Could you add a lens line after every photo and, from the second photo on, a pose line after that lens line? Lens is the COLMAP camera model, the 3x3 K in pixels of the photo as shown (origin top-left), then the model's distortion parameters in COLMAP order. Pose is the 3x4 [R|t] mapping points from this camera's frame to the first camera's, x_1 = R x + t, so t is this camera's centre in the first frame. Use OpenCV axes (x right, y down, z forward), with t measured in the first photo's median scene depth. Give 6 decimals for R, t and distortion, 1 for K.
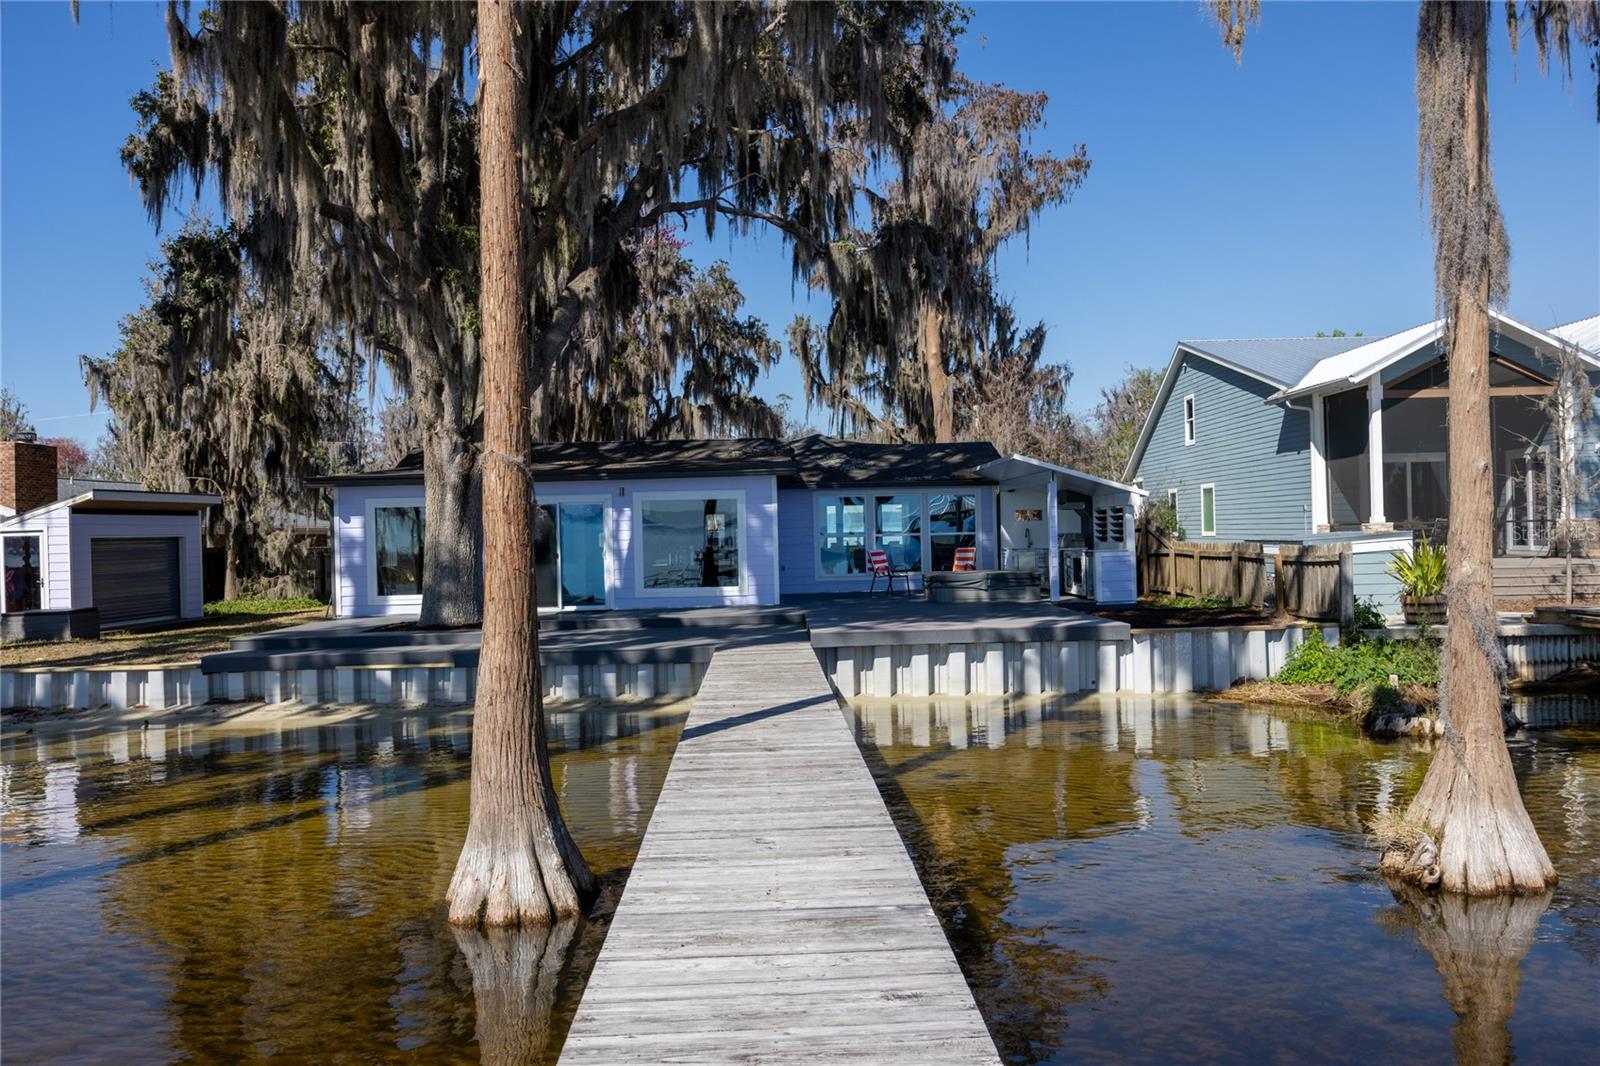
lens RADIAL K [[1319.4, 0, 800.0], [0, 1319.4, 533.0], [0, 0, 1]] dist [0.052921, -0.000670]
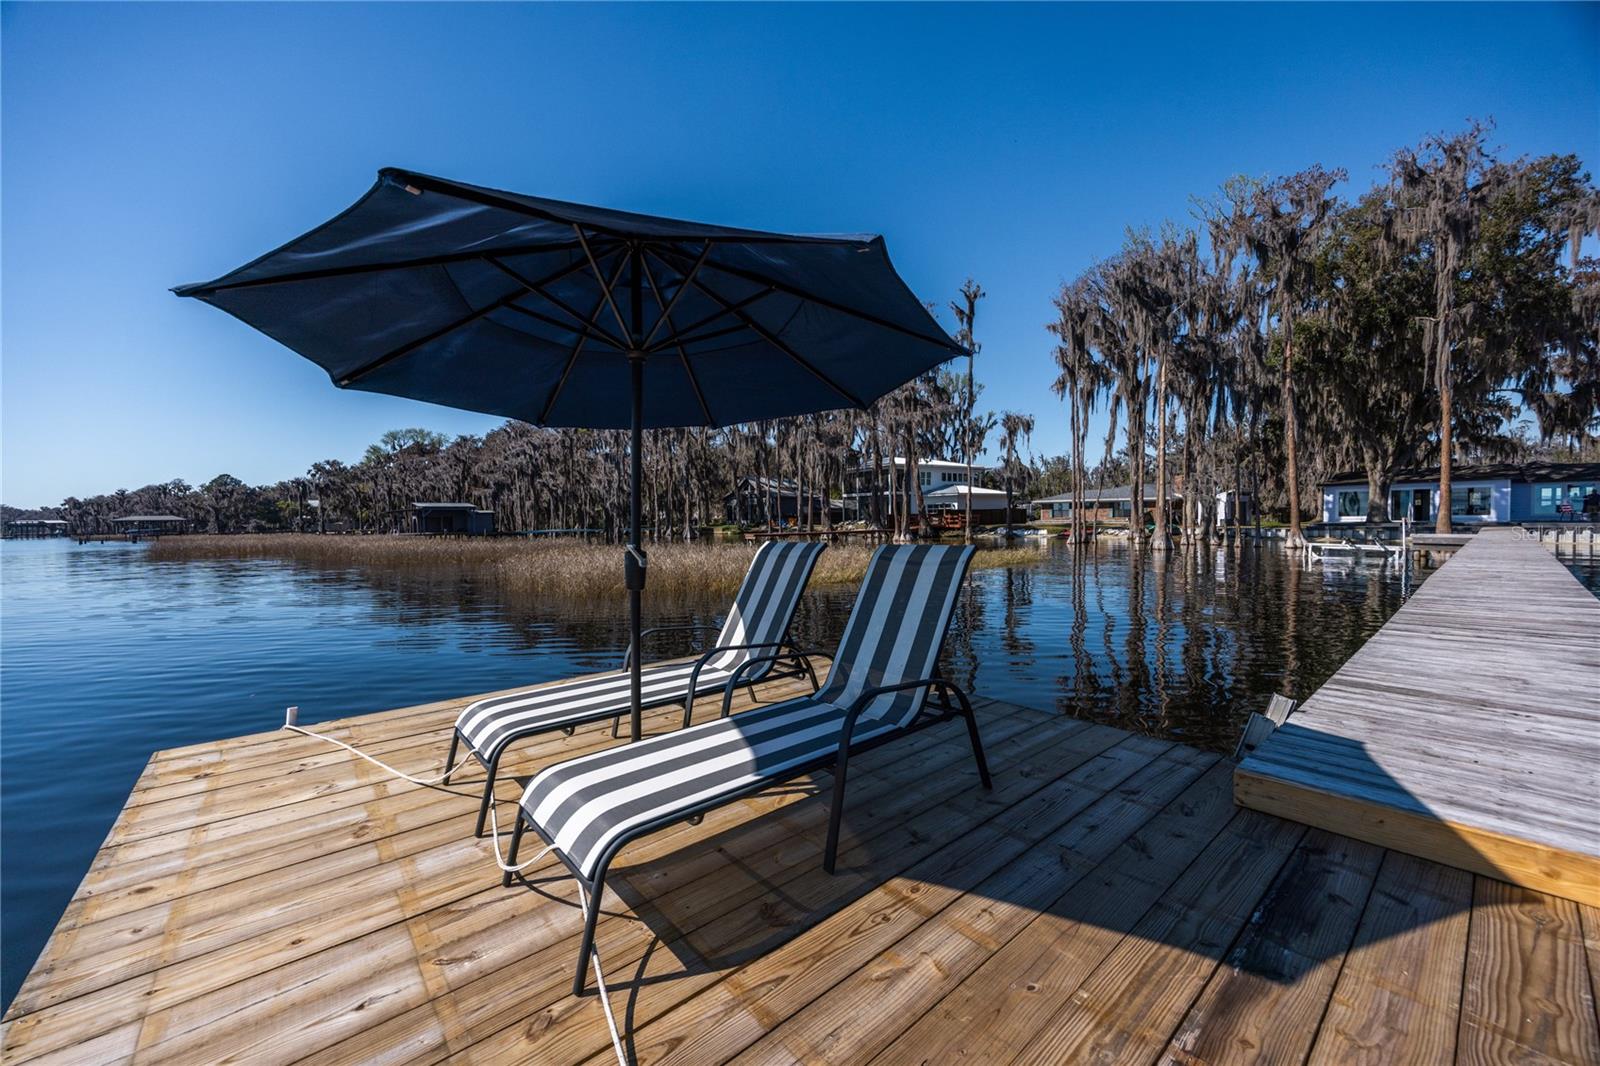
lens RADIAL K [[608.6, 0, 800.0], [0, 608.6, 533.0], [0, 0, 1]] dist [-0.000263, -0.000150]
pose [[0.633757, 0.034339, -0.772769, 0.024226], [-0.001569, 0.999069, 0.043107, 0.016688], [0.773530, -0.026107, 0.633221, -0.864564]]
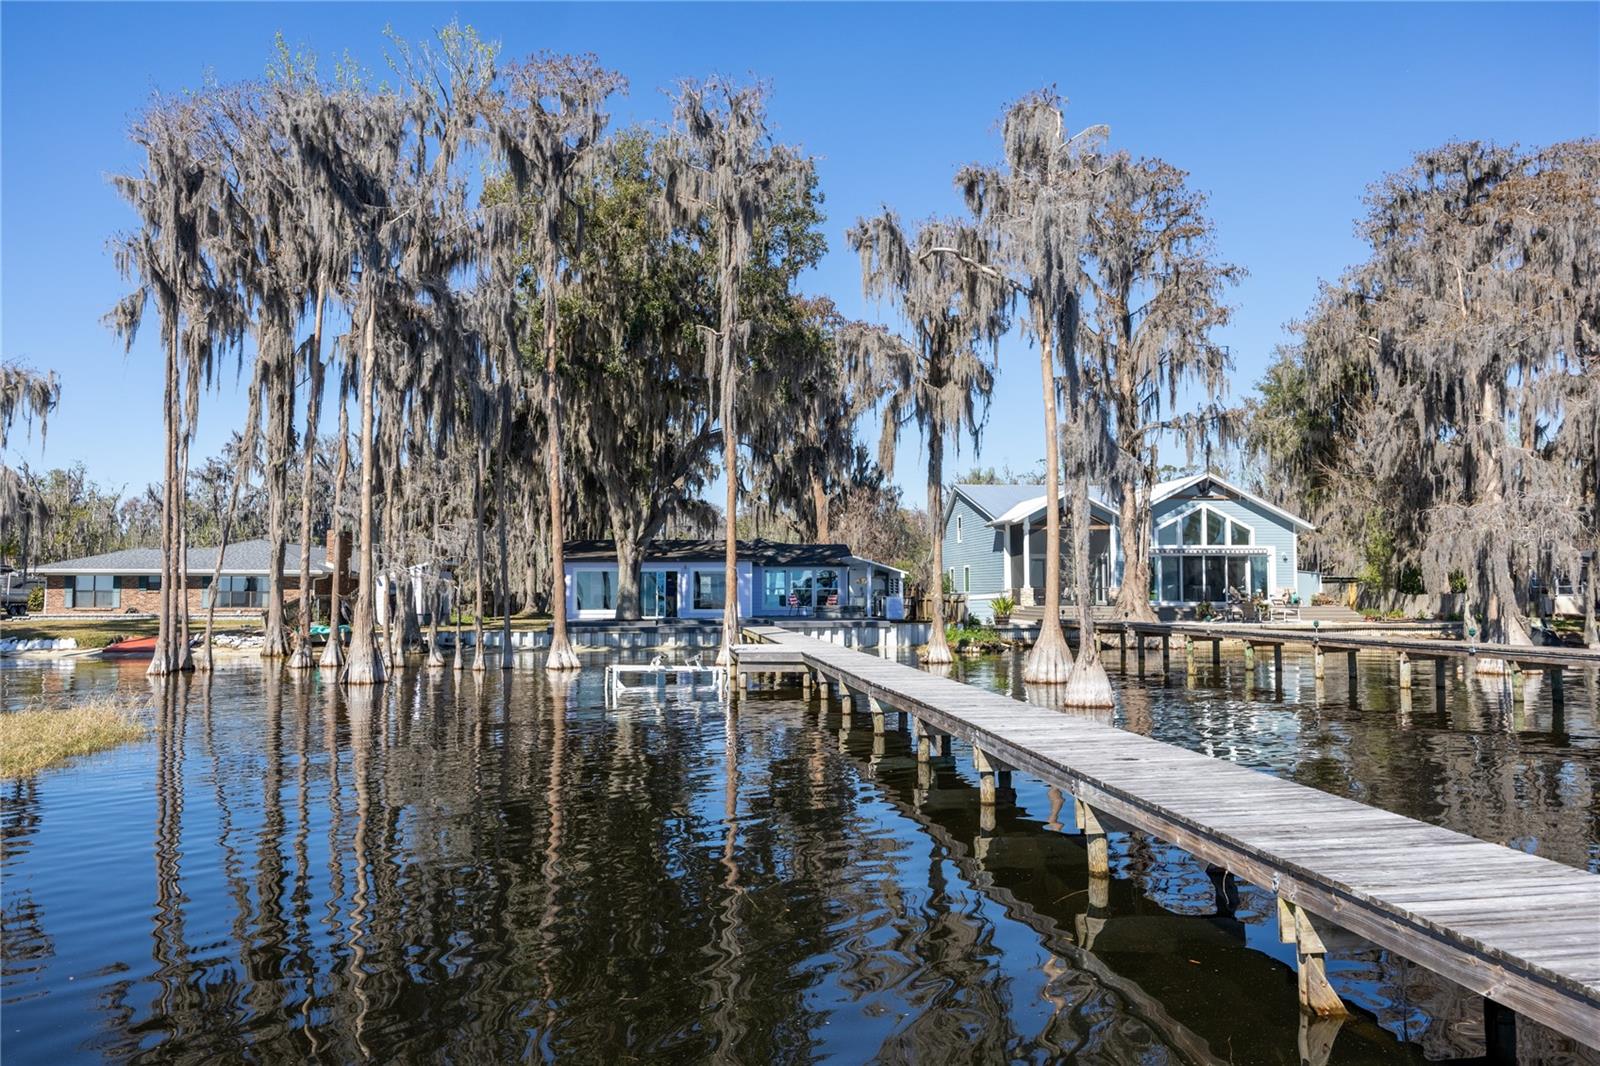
lens RADIAL K [[1170.4, 0, 800.0], [0, 1170.4, 533.0], [0, 0, 1]] dist [-0.000270, 0.001546]
pose [[0.995457, 0.026208, 0.091533, -0.090432], [-0.021619, 0.998477, -0.050766, 0.006338], [-0.092724, 0.048556, 0.994507, -0.774270]]
